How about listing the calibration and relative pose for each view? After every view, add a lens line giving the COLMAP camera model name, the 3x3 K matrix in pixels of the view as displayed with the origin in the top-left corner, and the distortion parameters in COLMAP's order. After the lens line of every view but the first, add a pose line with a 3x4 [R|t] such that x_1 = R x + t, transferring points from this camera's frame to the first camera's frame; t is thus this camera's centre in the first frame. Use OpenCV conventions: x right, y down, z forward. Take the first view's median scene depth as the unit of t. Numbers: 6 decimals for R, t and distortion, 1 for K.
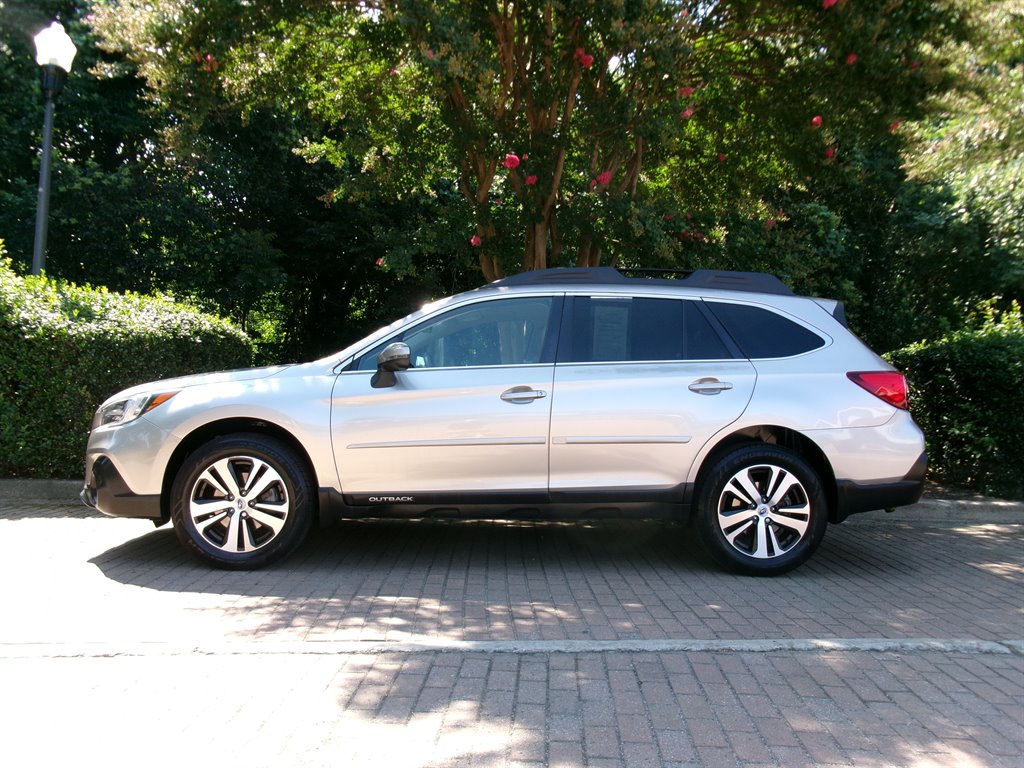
lens RADIAL K [[848.4, 0, 506.6], [0, 848.4, 374.6], [0, 0, 1]] dist [0.004826, 0.006103]
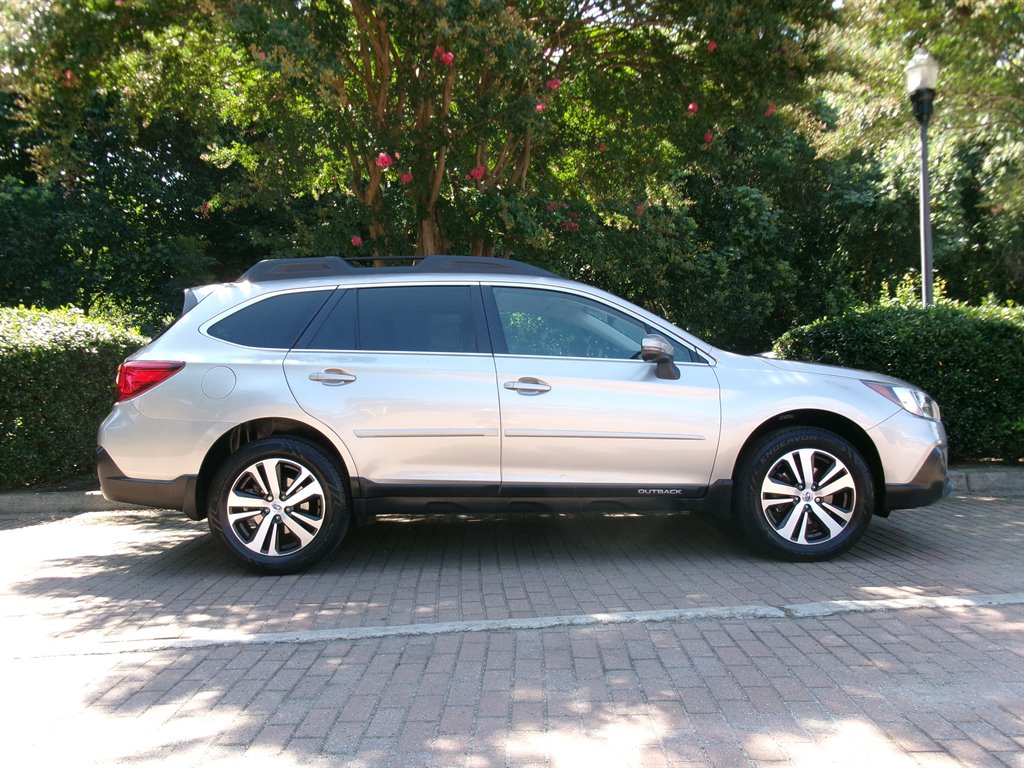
lens RADIAL K [[842.5, 0, 512.0], [0, 842.5, 384.0], [0, 0, 1]] dist [-0.001952, 0.001769]
pose [[0.998668, -0.047987, 0.018971, 0.119677], [0.047626, 0.998684, 0.019052, 0.003438], [-0.019860, -0.018123, 0.999638, -0.009107]]
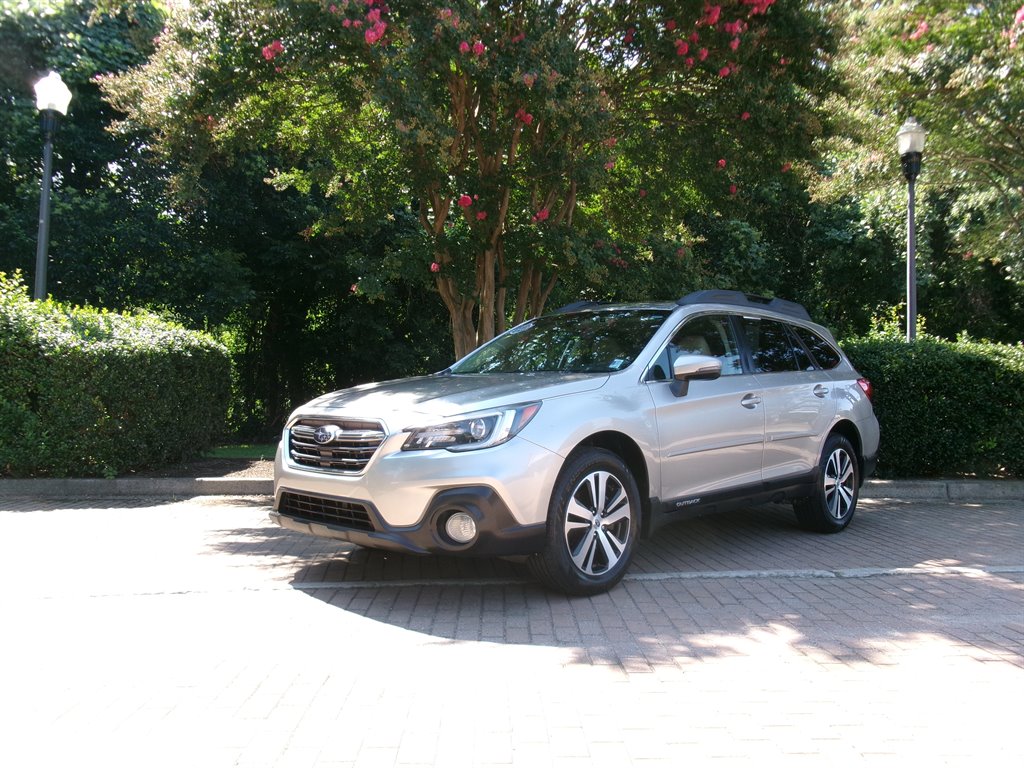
lens RADIAL K [[843.6, 0, 504.9], [0, 843.6, 381.2], [0, 0, 1]] dist [-0.000636, -0.012468]
pose [[0.998145, -0.014566, 0.059115, -0.010905], [0.014446, 0.999893, 0.002460, -0.001695], [-0.059144, -0.001601, 0.998248, -0.161635]]
